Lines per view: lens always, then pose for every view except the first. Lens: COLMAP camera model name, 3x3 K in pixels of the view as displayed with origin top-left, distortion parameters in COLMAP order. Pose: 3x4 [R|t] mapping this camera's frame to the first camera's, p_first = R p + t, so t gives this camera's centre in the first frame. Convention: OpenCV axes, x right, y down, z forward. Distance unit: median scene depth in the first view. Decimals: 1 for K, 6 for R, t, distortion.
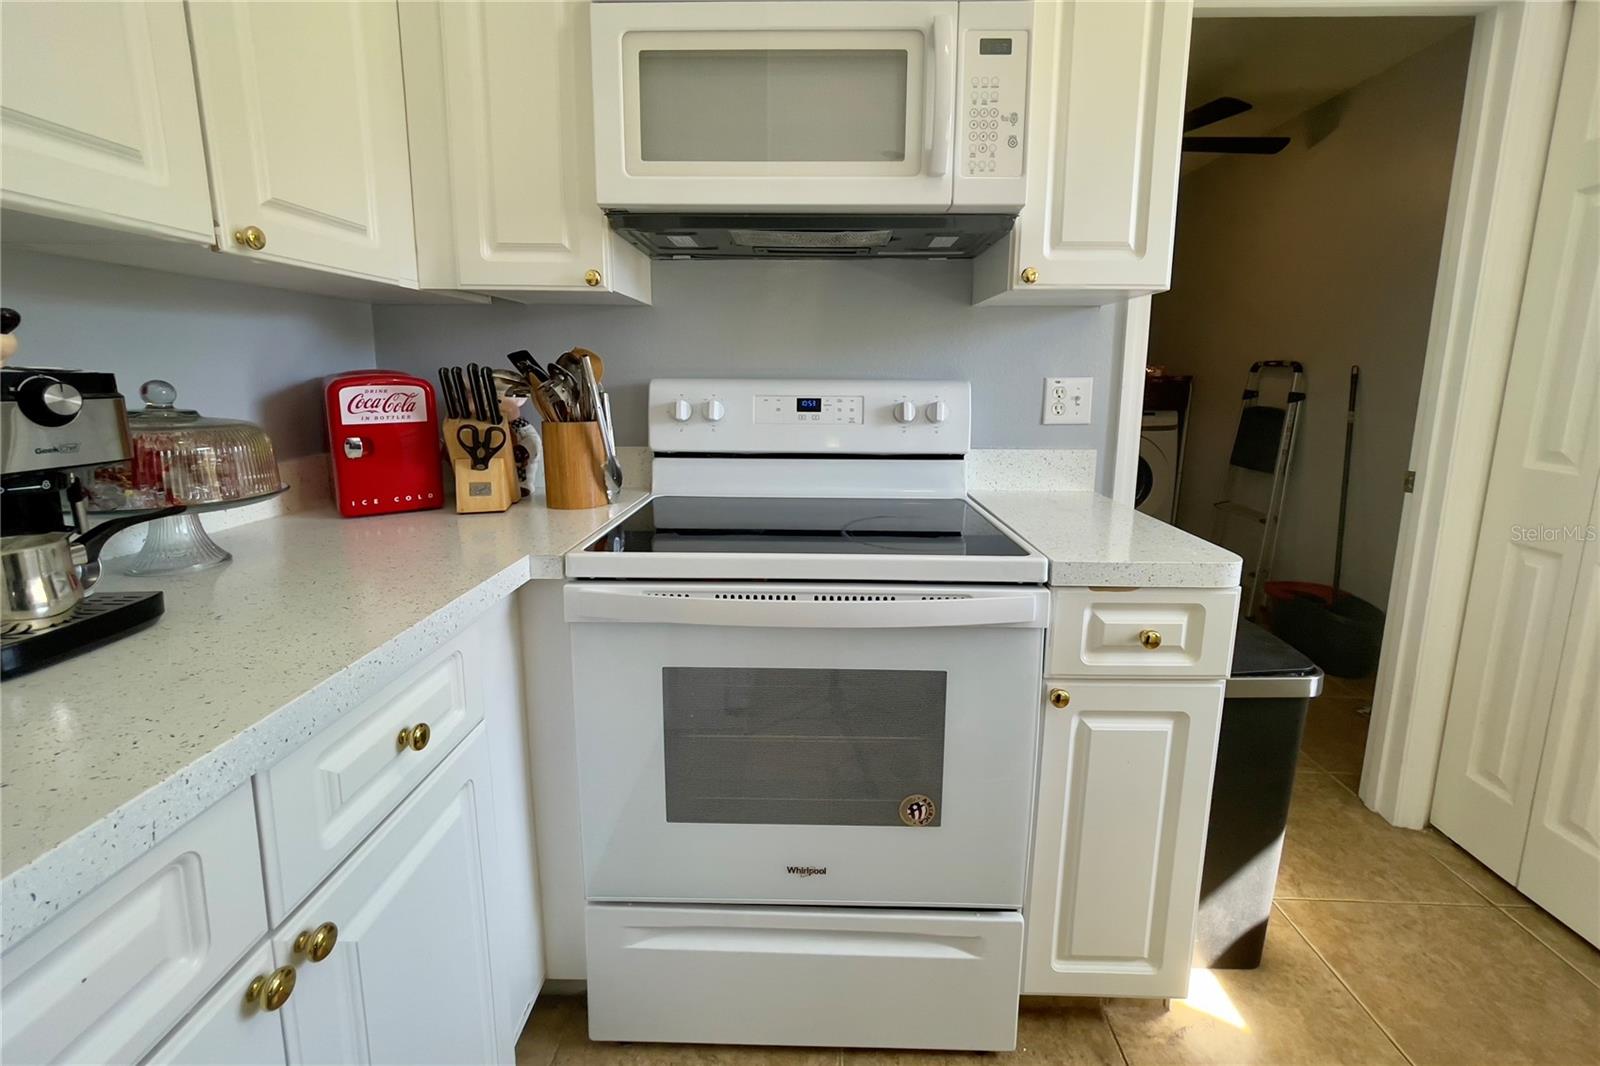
lens RADIAL K [[640.4, 0, 804.8], [0, 640.4, 480.8], [0, 0, 1]] dist [-0.005960, 0.000939]
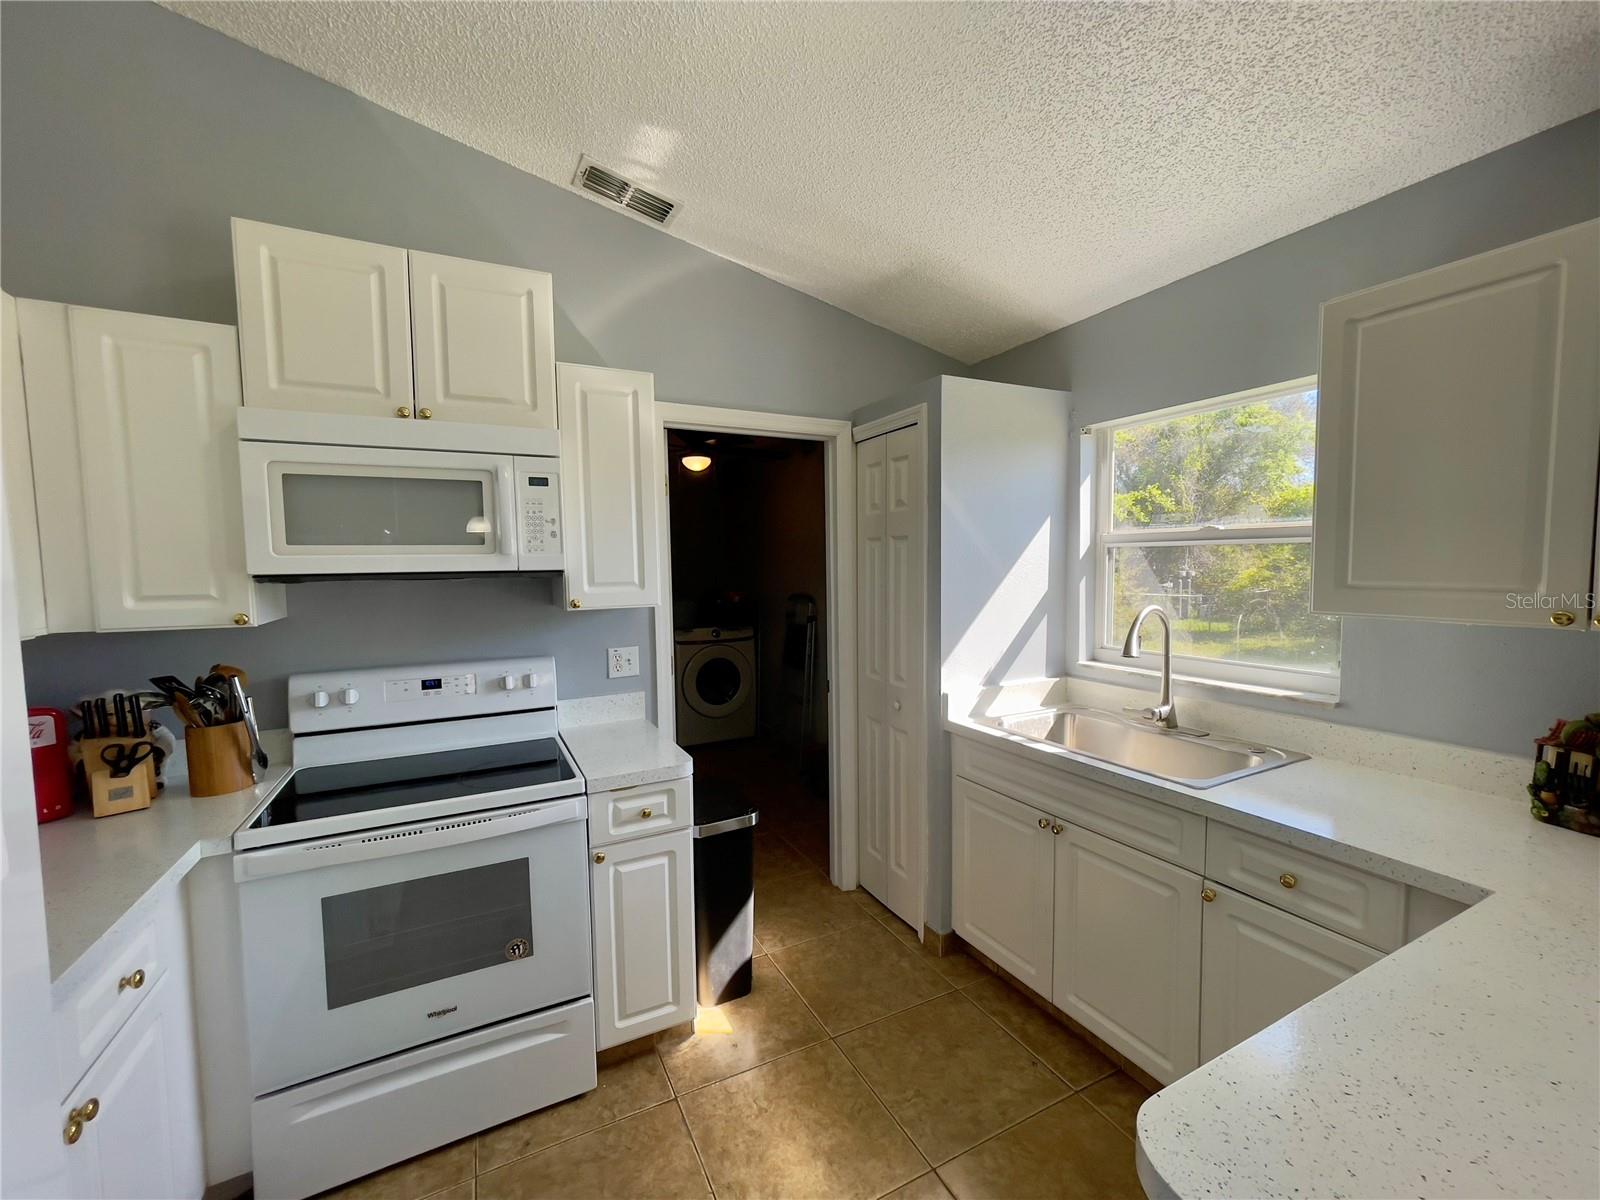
lens RADIAL K [[632.1, 0, 781.3], [0, 632.1, 608.9], [0, 0, 1]] dist [-0.006455, 0.001290]
pose [[0.887048, -0.052029, 0.458735, 0.067342], [0.093985, 0.993173, -0.069094, -0.132054], [-0.452009, 0.104404, 0.885883, -0.641816]]
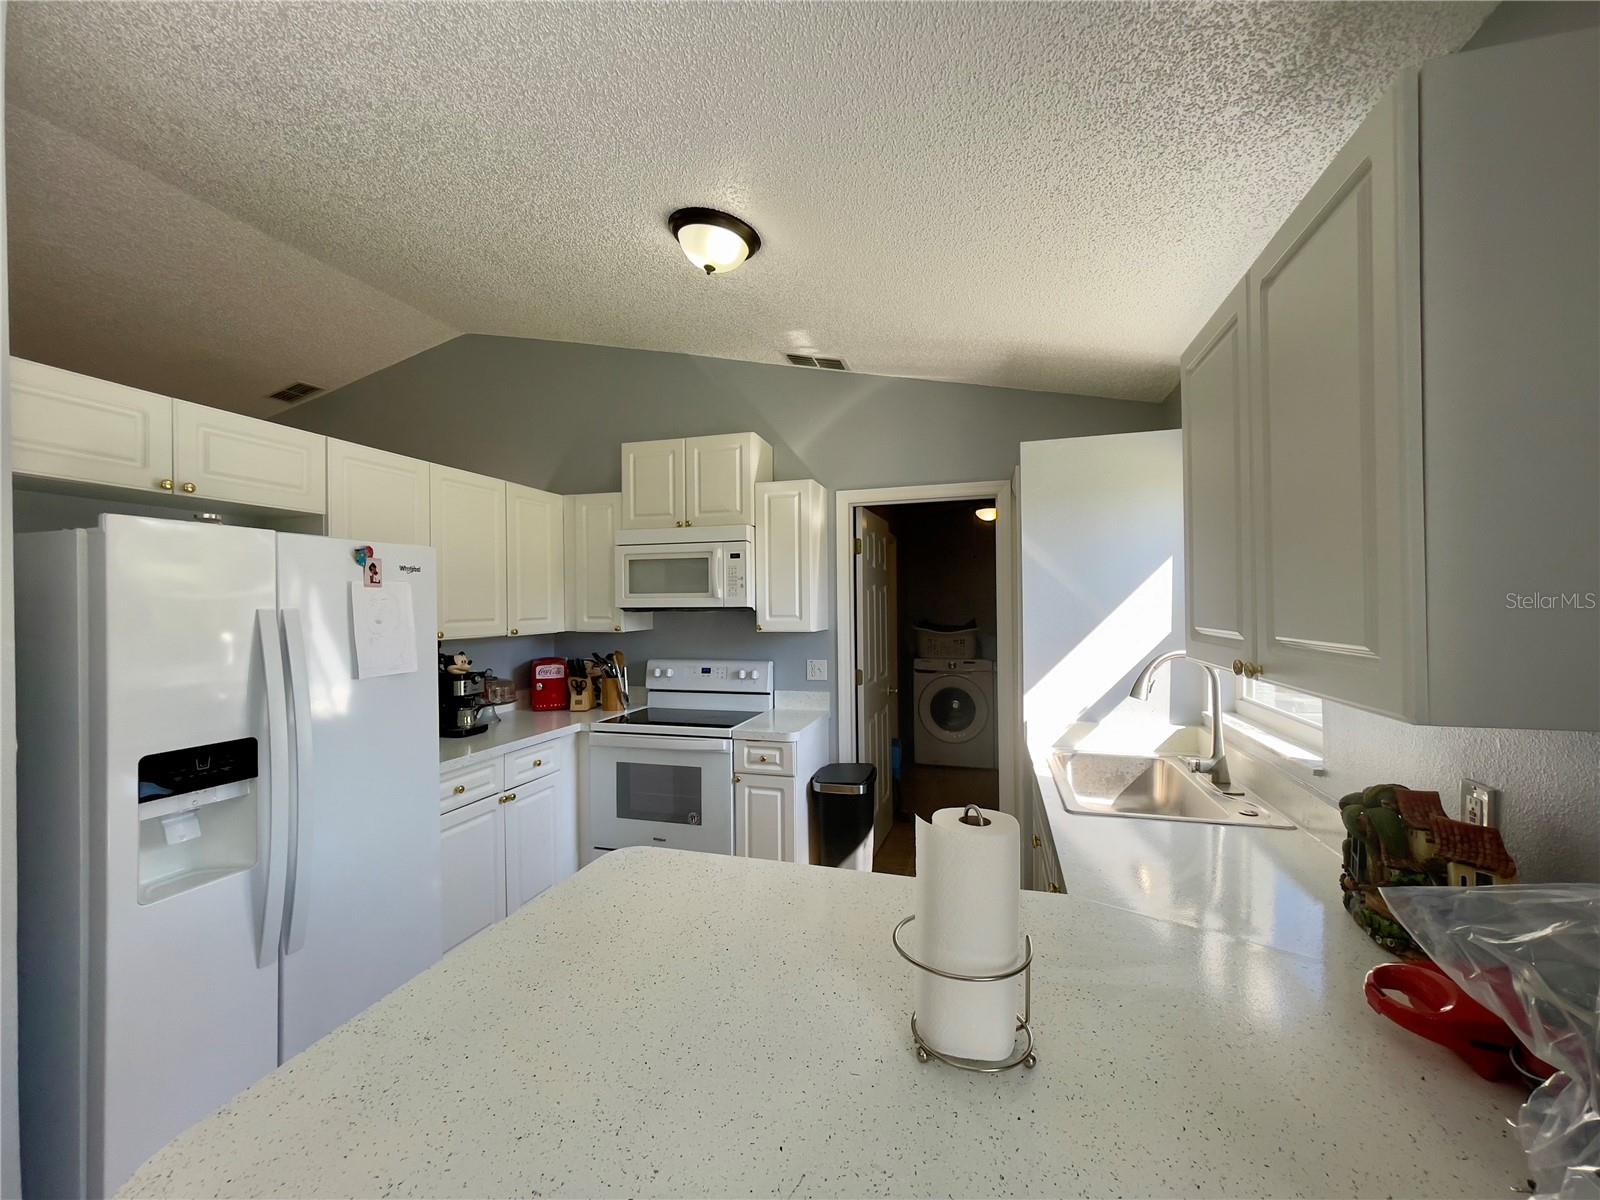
lens RADIAL K [[632.1, 0, 809.0], [0, 632.1, 611.2], [0, 0, 1]] dist [-0.006455, 0.001290]
pose [[0.965935, -0.011866, -0.258513, 1.152238], [-0.027077, 0.988831, -0.146561, -0.003236], [0.257365, 0.148568, 0.954825, -1.390916]]
